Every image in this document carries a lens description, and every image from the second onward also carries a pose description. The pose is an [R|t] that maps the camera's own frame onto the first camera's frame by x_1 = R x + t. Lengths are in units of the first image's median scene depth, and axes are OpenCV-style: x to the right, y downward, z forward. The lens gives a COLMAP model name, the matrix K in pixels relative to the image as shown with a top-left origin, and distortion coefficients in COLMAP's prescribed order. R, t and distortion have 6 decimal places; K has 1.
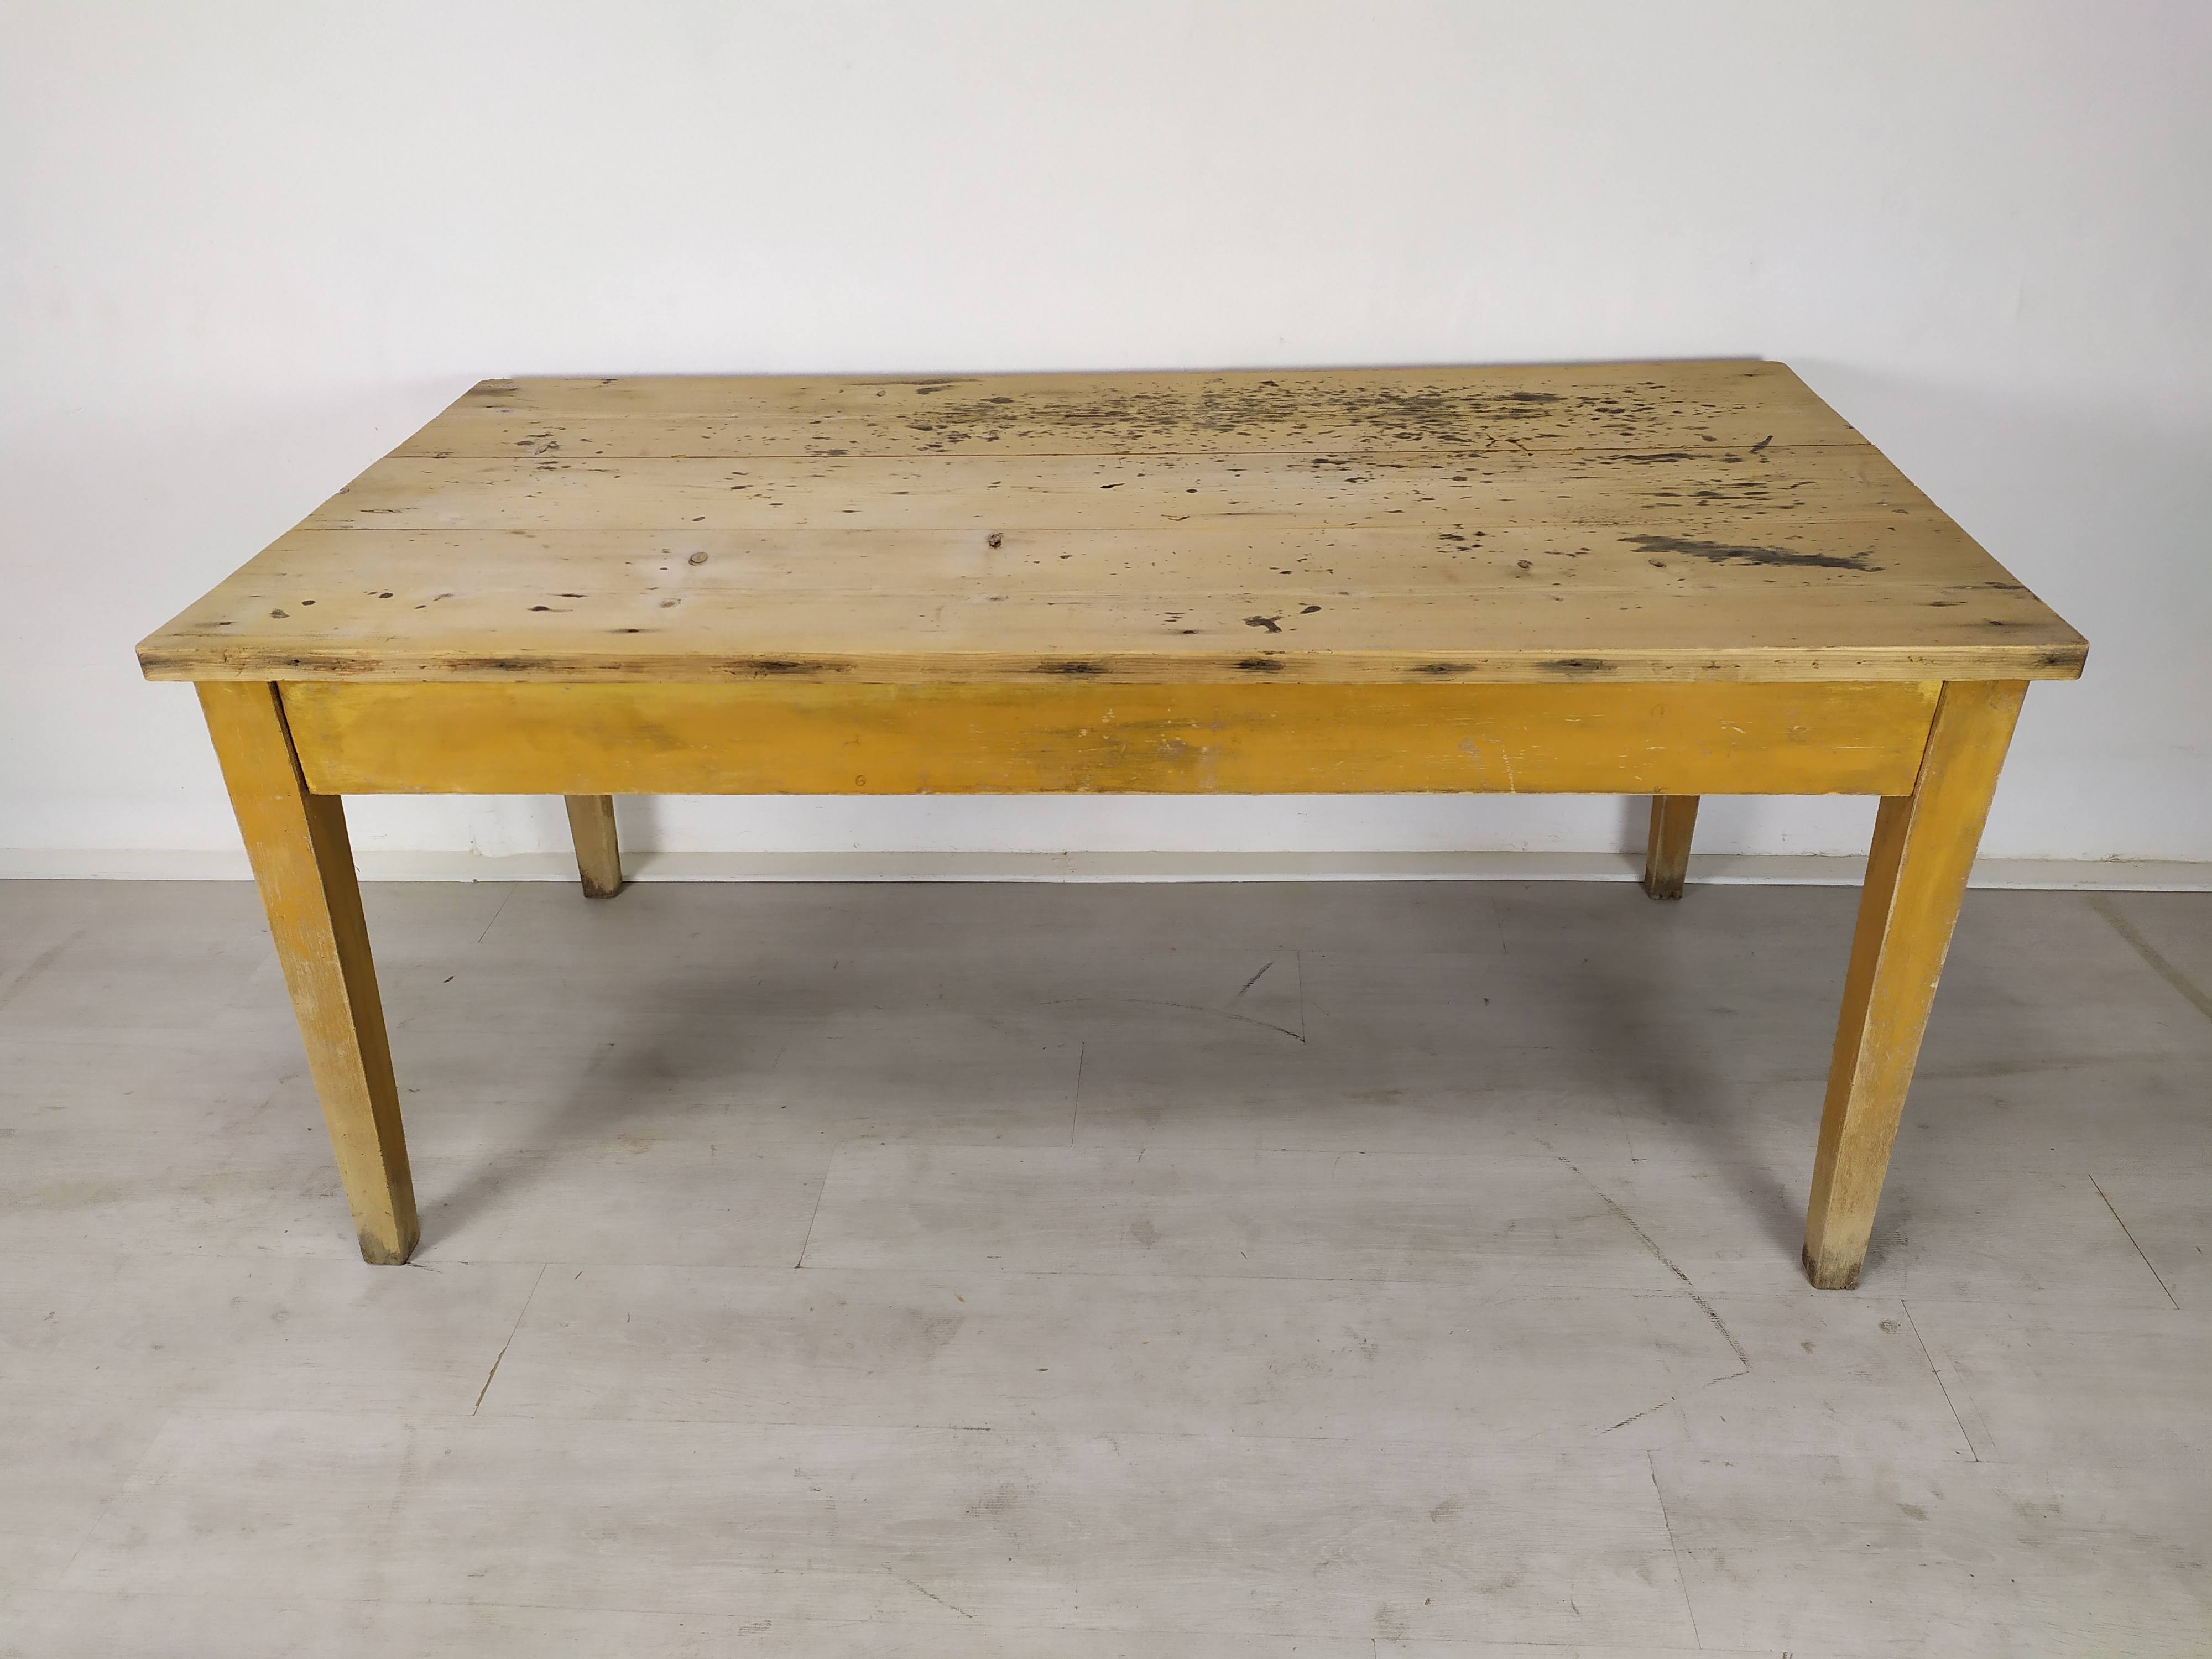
lens RADIAL K [[1624.2, 0, 1115.2], [0, 1624.2, 761.7], [0, 0, 1]] dist [0.058232, -0.004422]
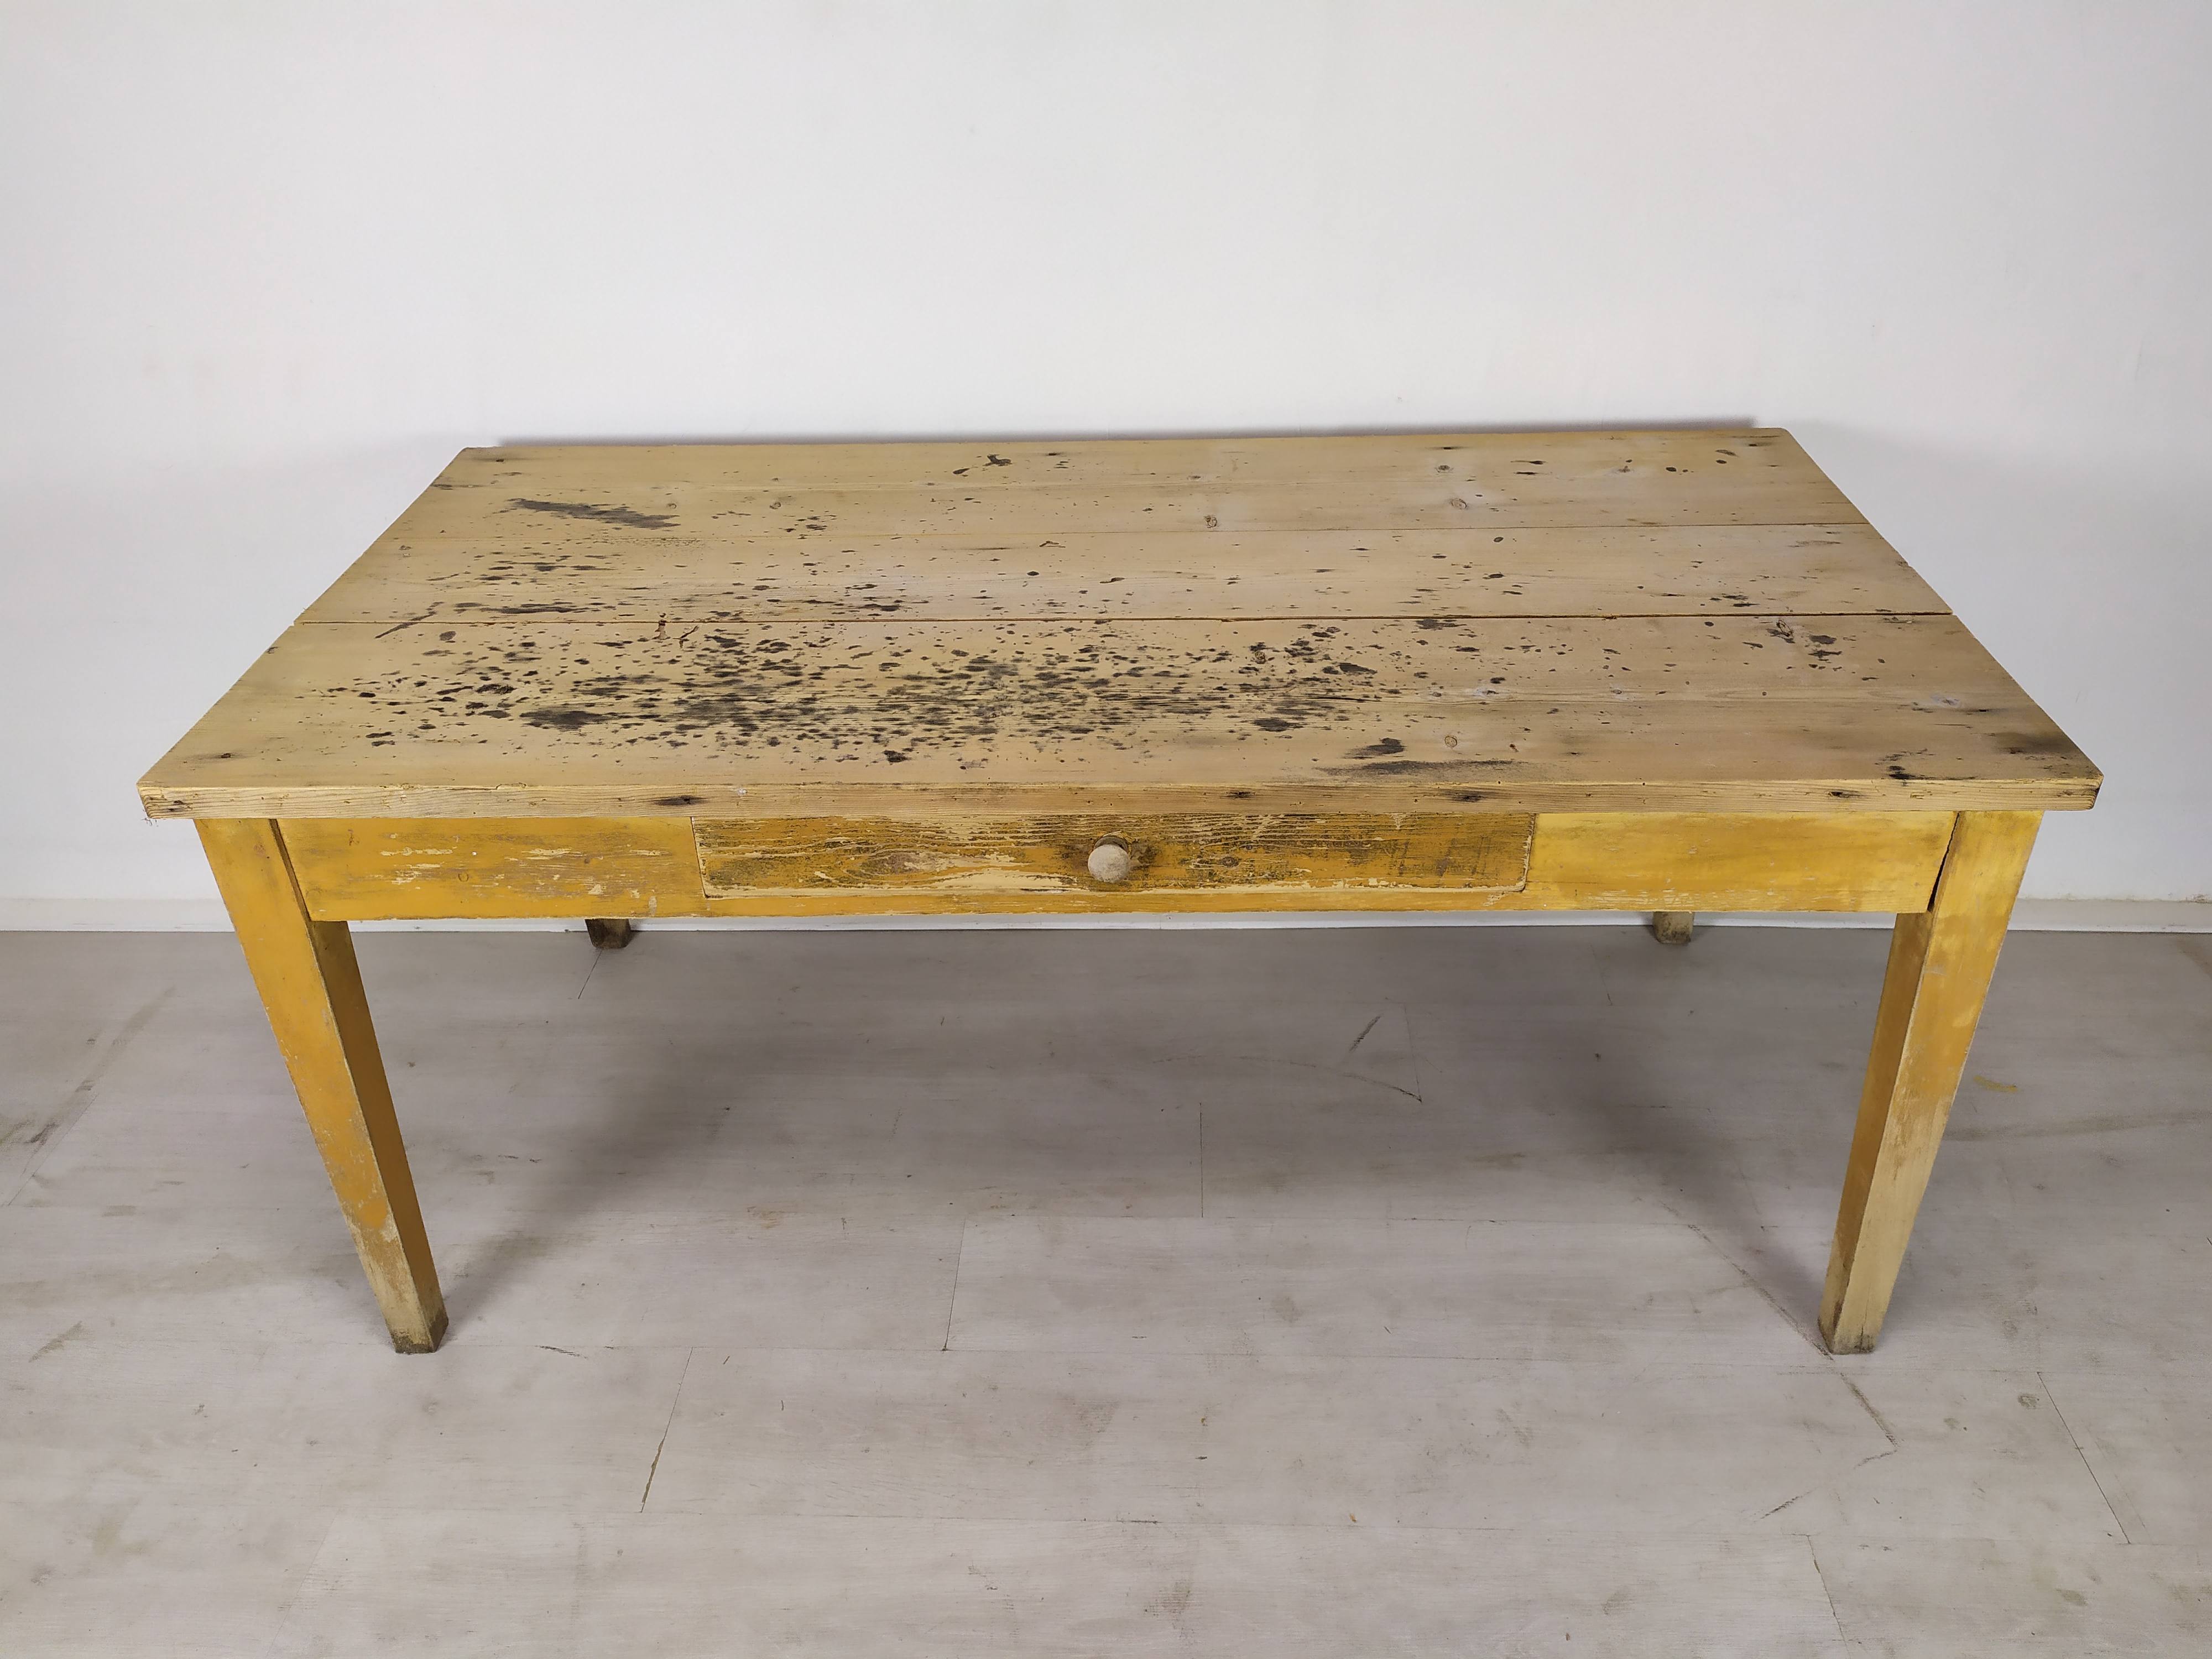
lens RADIAL K [[1675.1, 0, 1117.6], [0, 1675.1, 817.0], [0, 0, 1]] dist [0.074443, -0.099304]
pose [[-0.999021, 0.044236, 0.000799, 0.000520], [0.021323, 0.465580, 0.884749, -0.928466], [0.038765, 0.883900, -0.466067, 1.481811]]
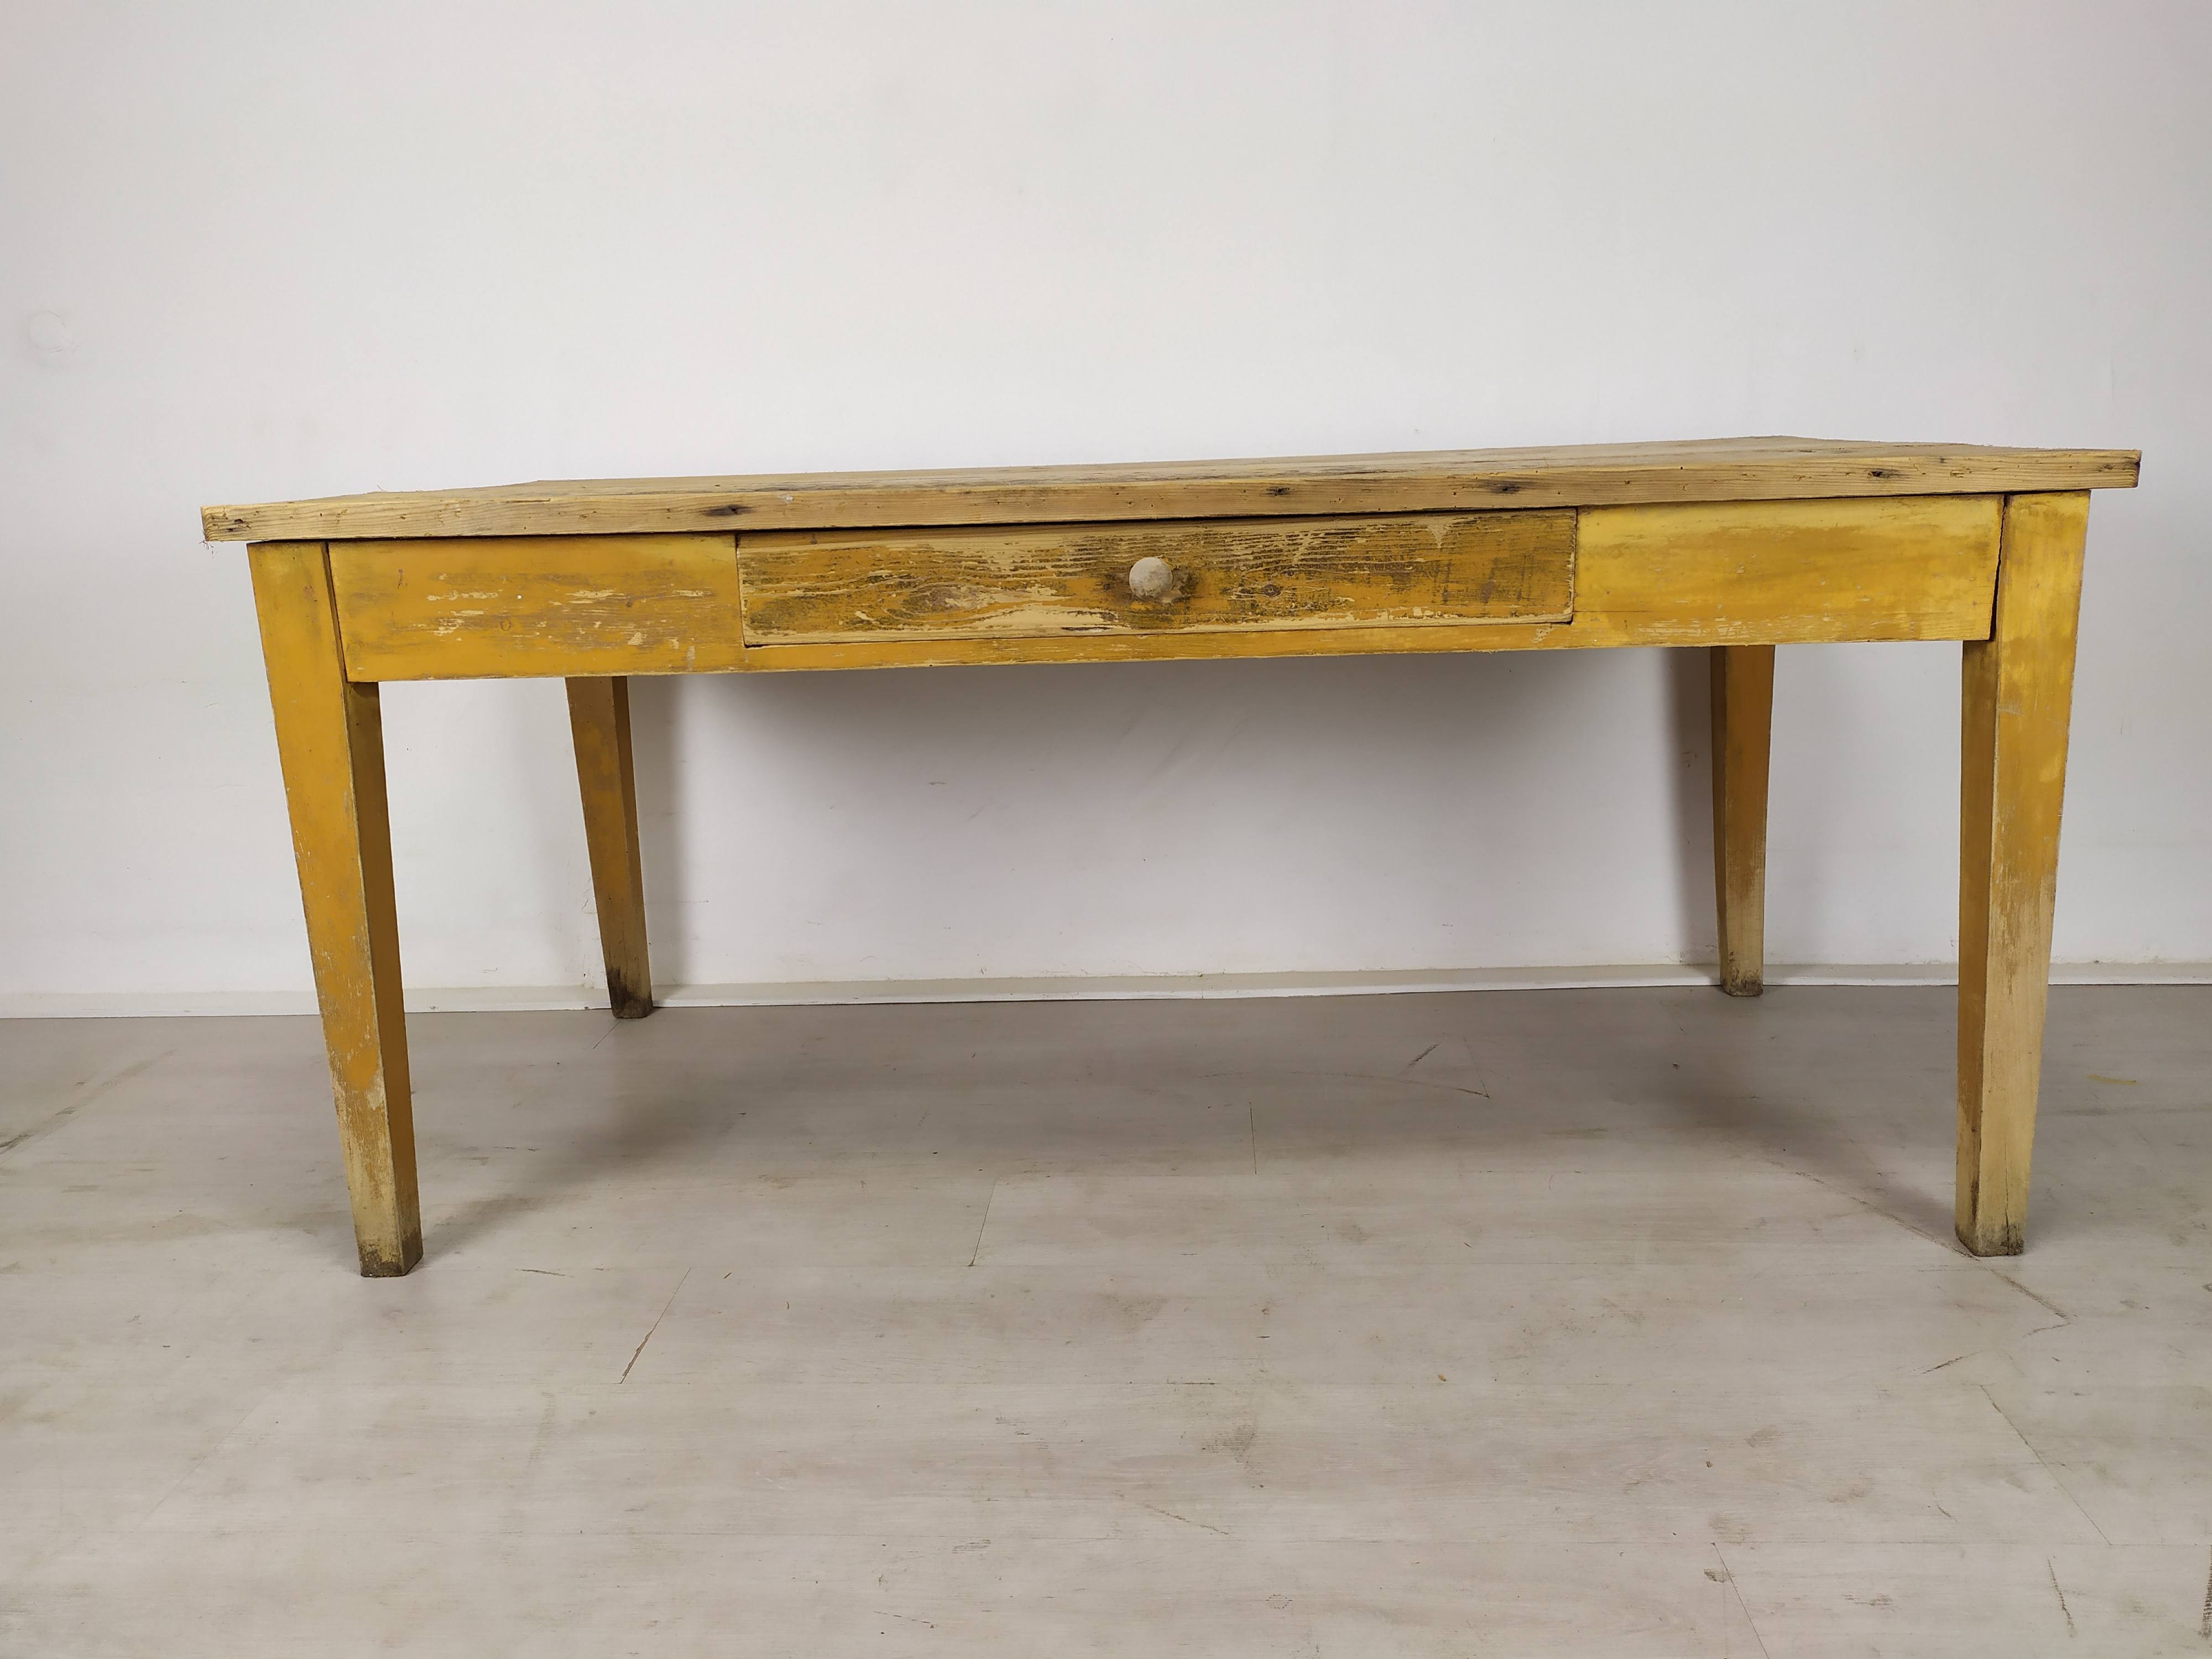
lens RADIAL K [[1674.4, 0, 1114.4], [0, 1674.4, 833.3], [0, 0, 1]] dist [0.089878, -0.123635]
pose [[-0.998557, 0.053424, 0.005443, 0.024809], [0.042817, 0.730922, 0.681117, -0.673603], [0.032410, 0.680367, -0.732155, 1.787577]]
